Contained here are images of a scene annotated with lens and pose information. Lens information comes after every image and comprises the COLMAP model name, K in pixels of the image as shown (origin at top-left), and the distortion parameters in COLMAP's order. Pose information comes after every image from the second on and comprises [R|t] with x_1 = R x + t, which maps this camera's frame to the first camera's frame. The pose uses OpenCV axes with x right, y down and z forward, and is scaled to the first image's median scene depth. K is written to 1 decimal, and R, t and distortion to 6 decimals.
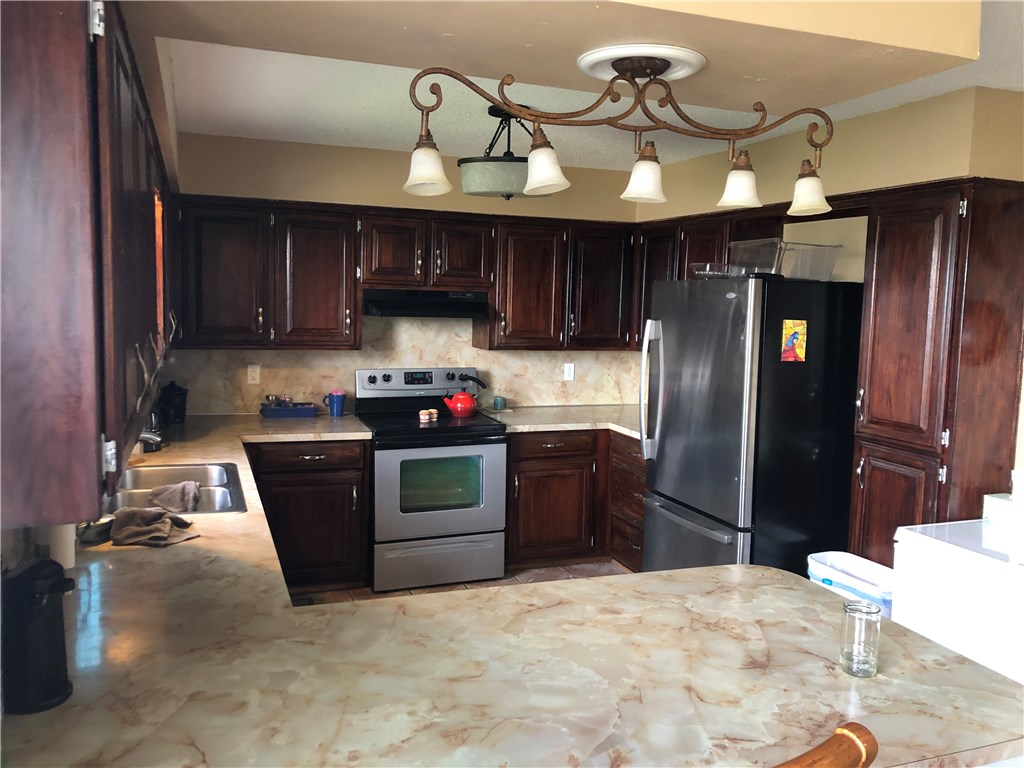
lens RADIAL K [[846.6, 0, 517.5], [0, 846.6, 383.3], [0, 0, 1]] dist [0.077910, -0.034045]
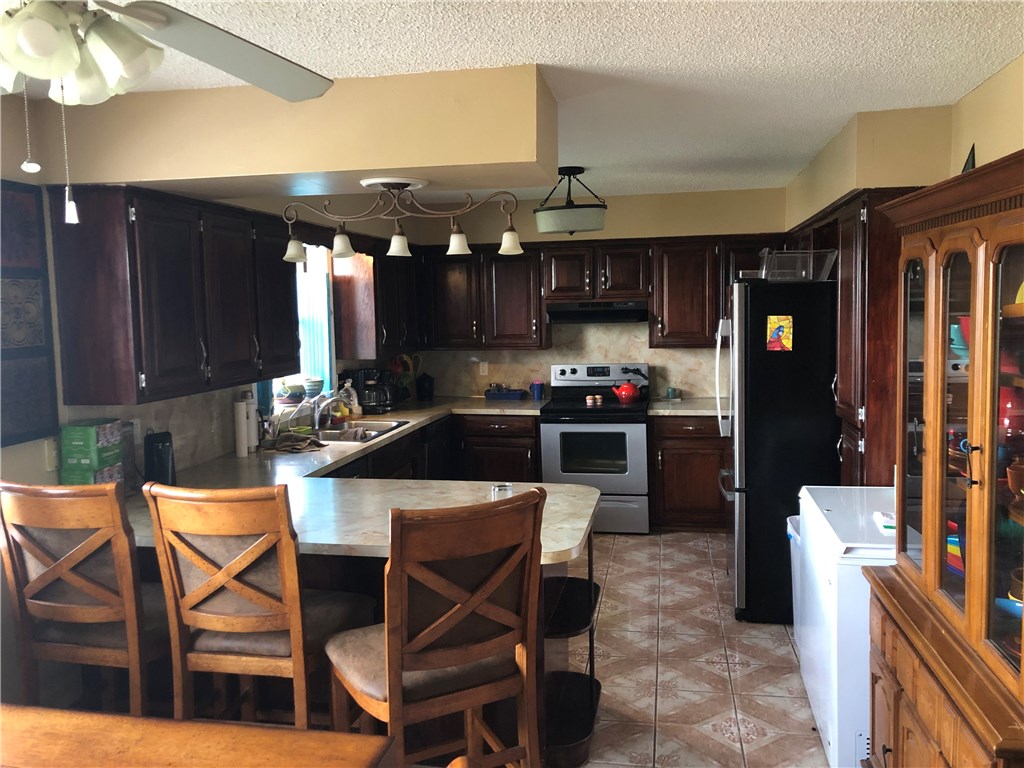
lens RADIAL K [[846.6, 0, 506.7], [0, 846.6, 382.8], [0, 0, 1]] dist [0.077910, -0.034045]
pose [[0.841259, 0.007479, -0.540581, 0.471310], [-0.015437, 0.999829, -0.010191, 0.026811], [0.540413, 0.016918, 0.841230, -0.144674]]
